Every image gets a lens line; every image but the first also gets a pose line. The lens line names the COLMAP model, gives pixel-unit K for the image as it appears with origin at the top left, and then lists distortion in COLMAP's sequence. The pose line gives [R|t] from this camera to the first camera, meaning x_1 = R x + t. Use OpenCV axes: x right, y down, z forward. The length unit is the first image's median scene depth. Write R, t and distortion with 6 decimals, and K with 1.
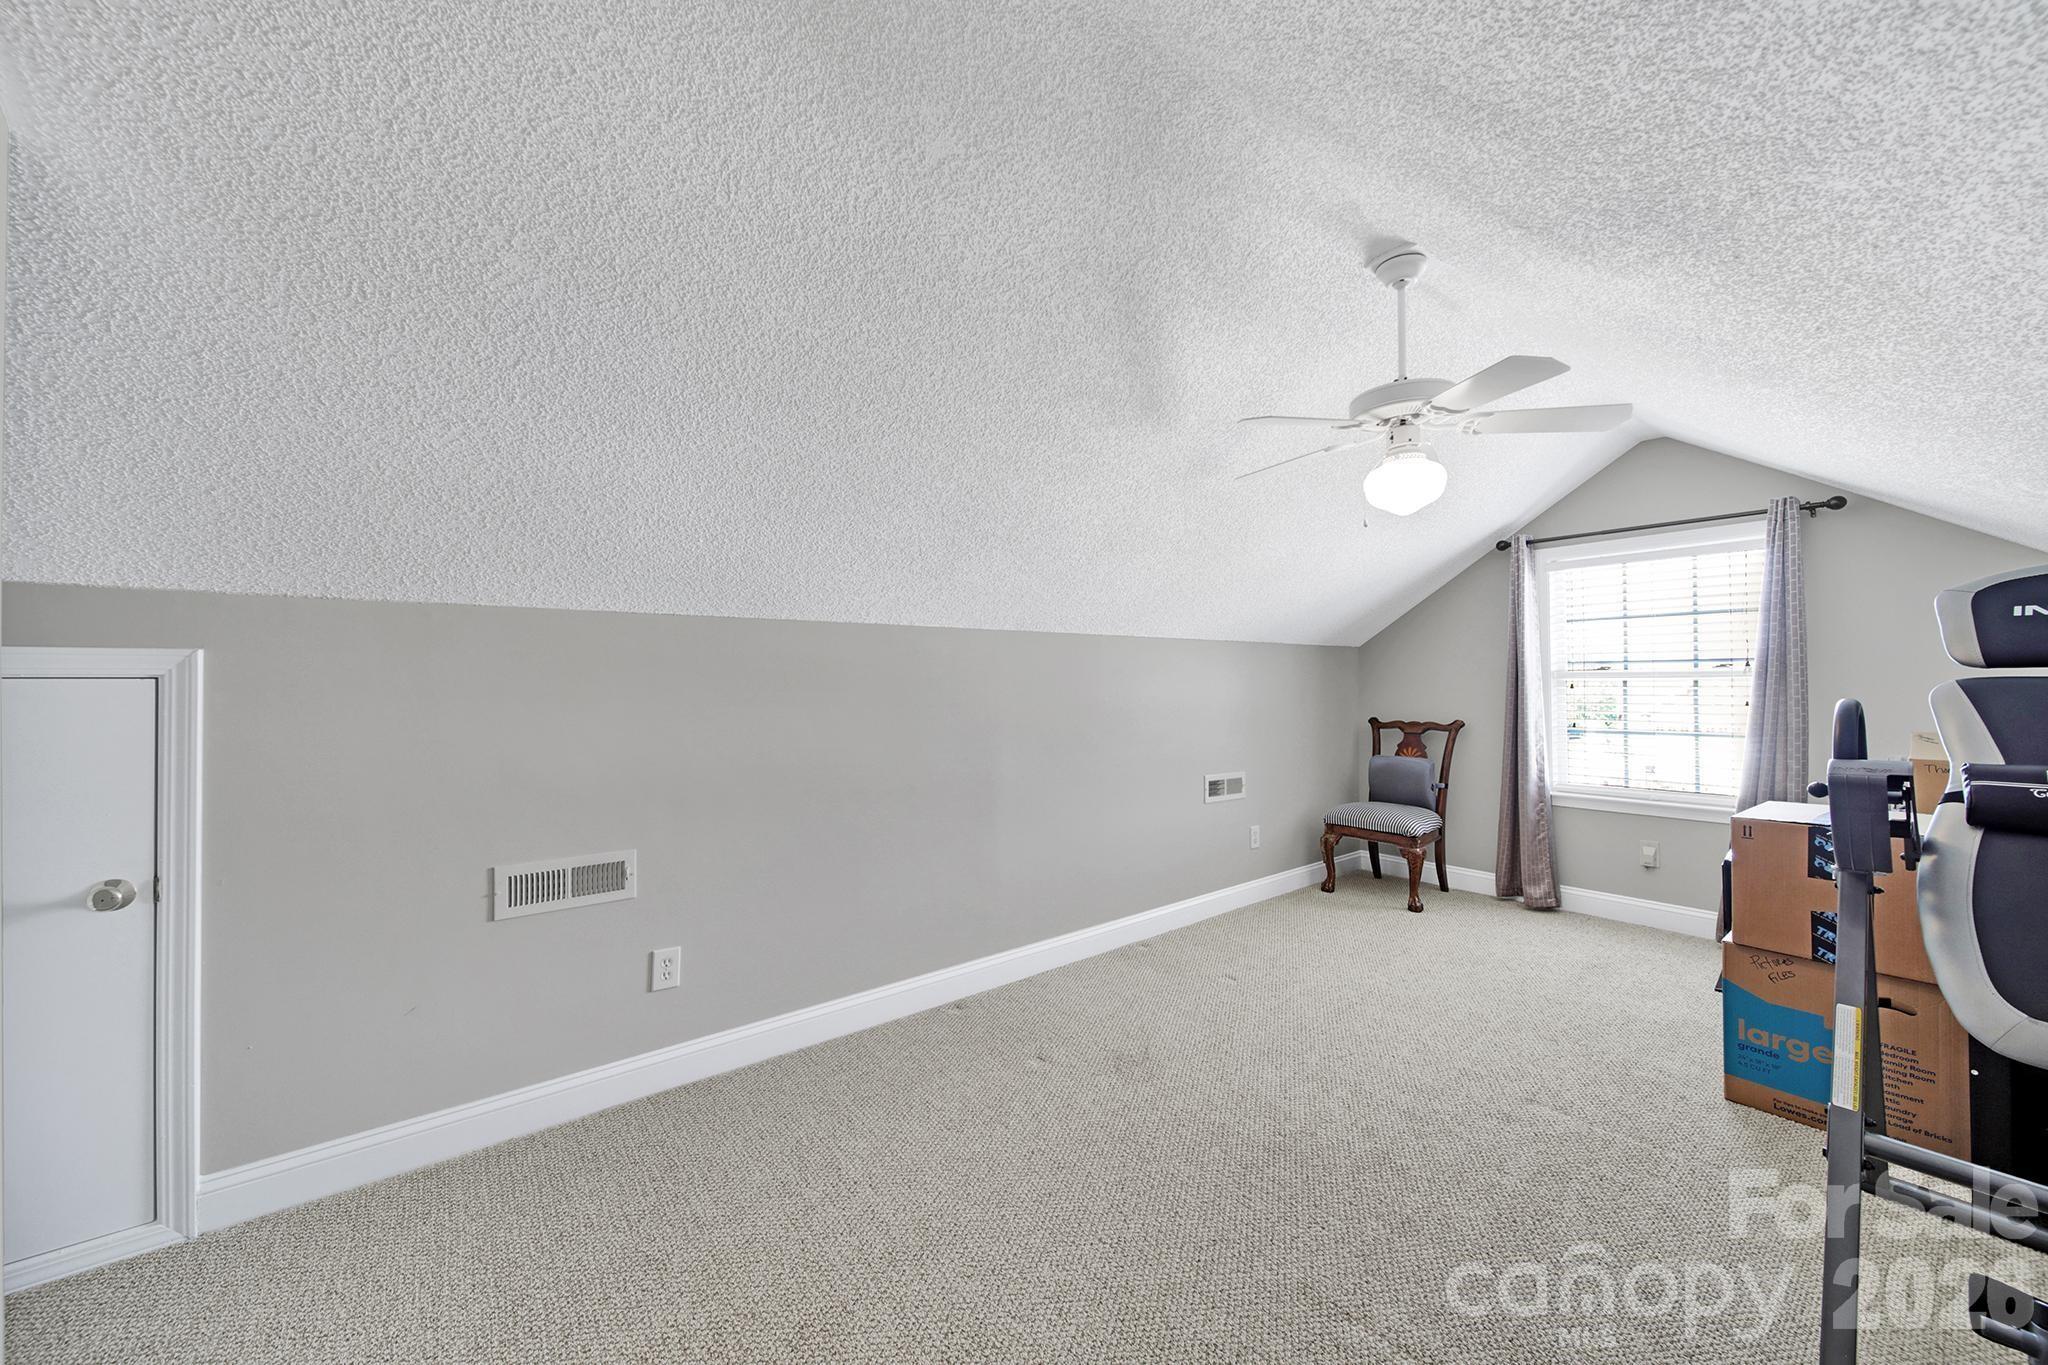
lens RADIAL K [[742.3, 0, 1024.0], [0, 742.3, 682.5], [0, 0, 1]] dist [-0.001029, -0.000104]
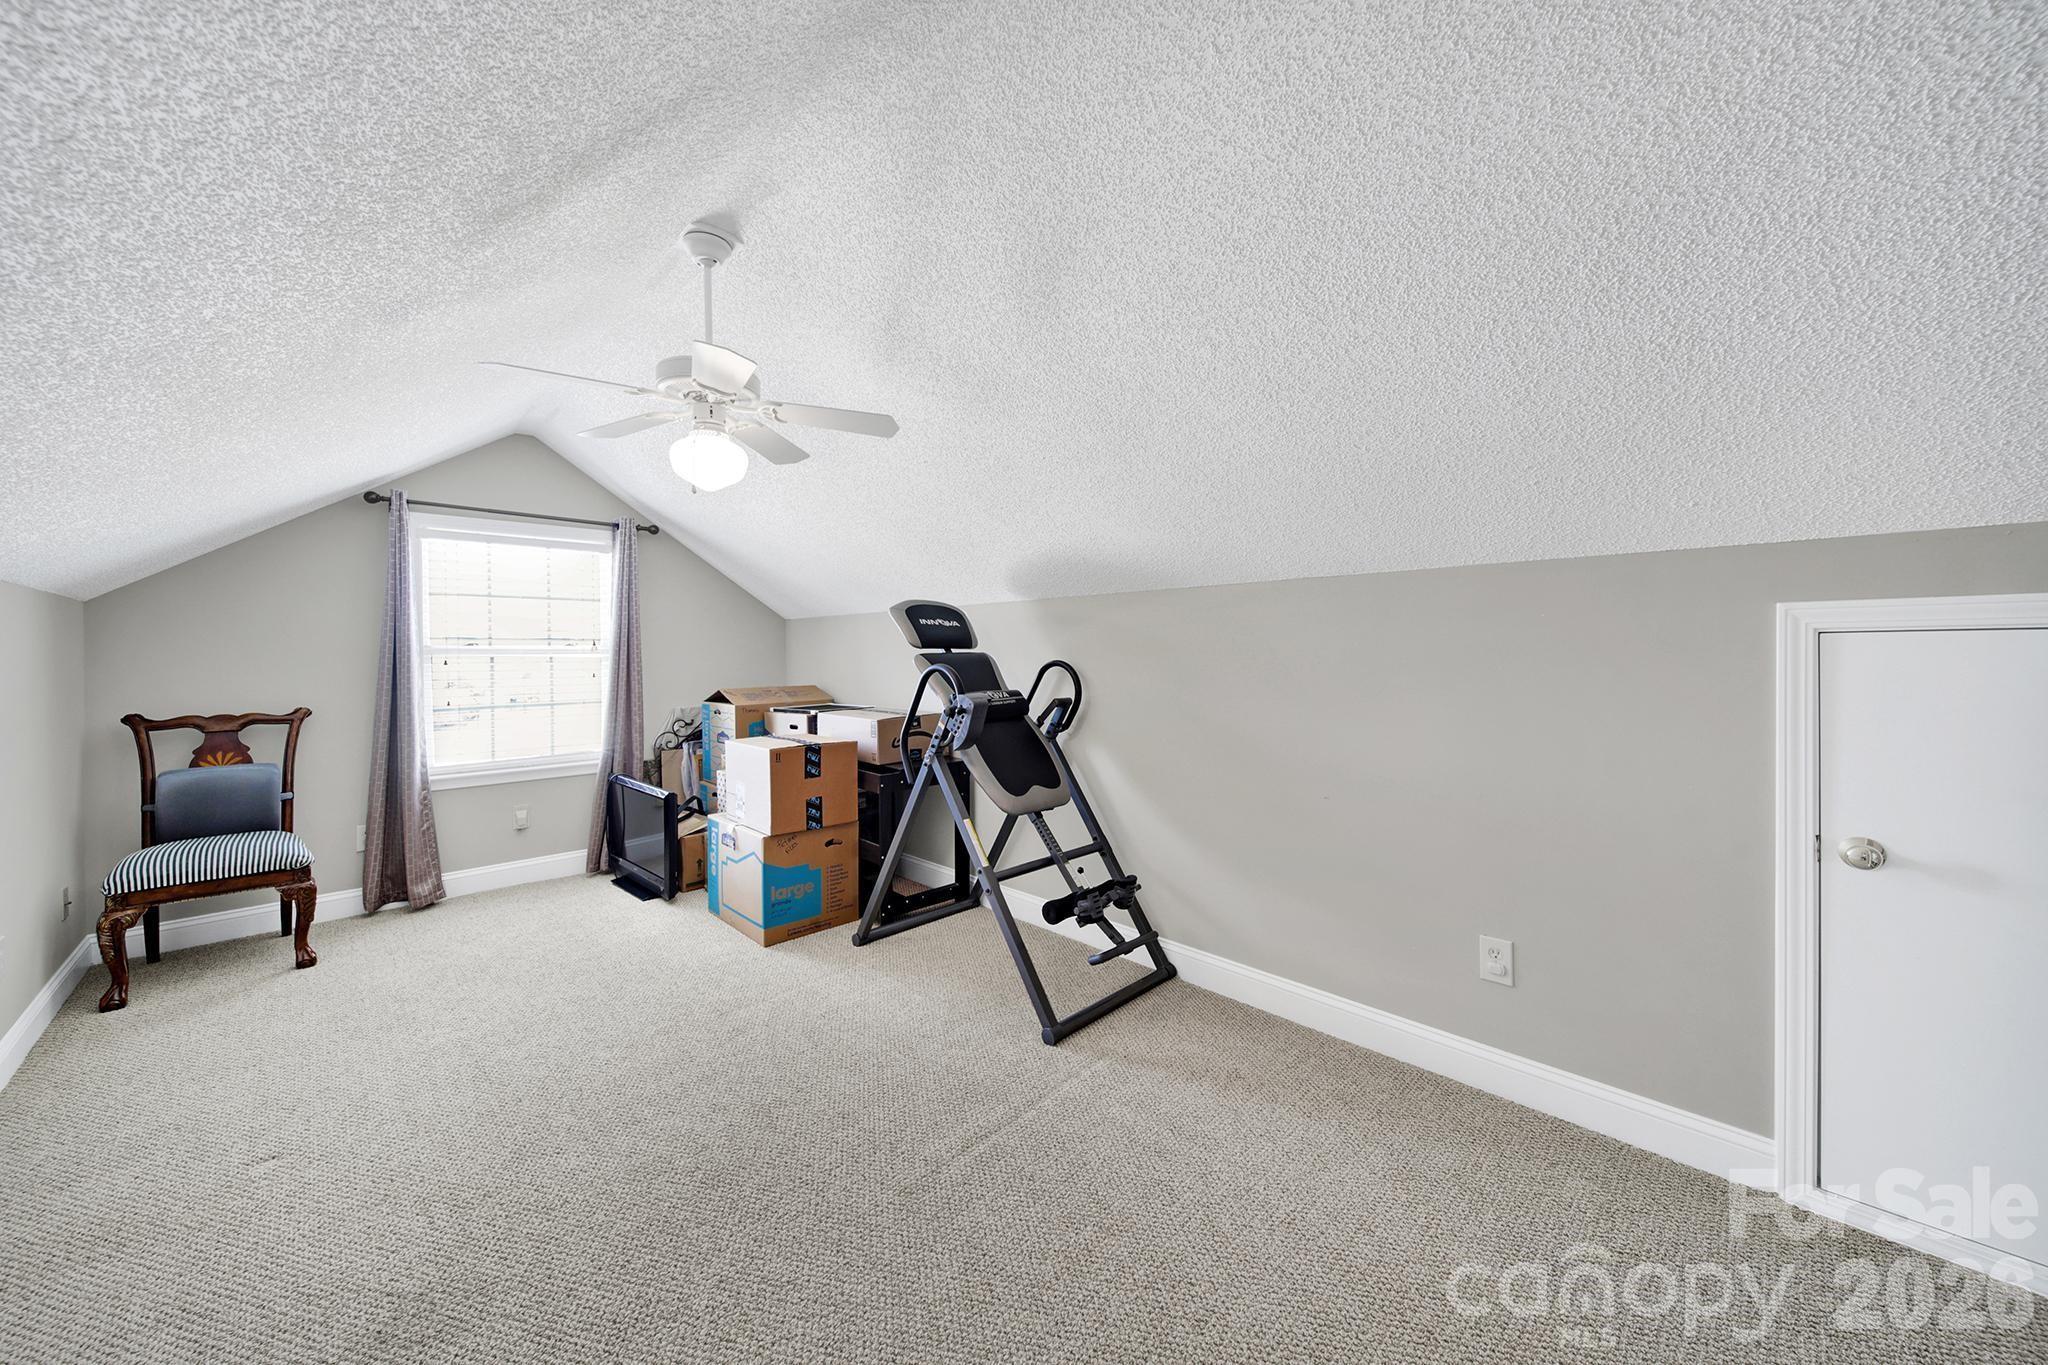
lens RADIAL K [[739.9, 0, 1024.4], [0, 739.9, 663.8], [0, 0, 1]] dist [-0.001499, -0.000244]
pose [[-0.129097, -0.005531, 0.991617, -0.300251], [0.004433, 0.999971, 0.006155, 0.003823], [-0.991622, 0.005190, -0.129069, 0.383954]]
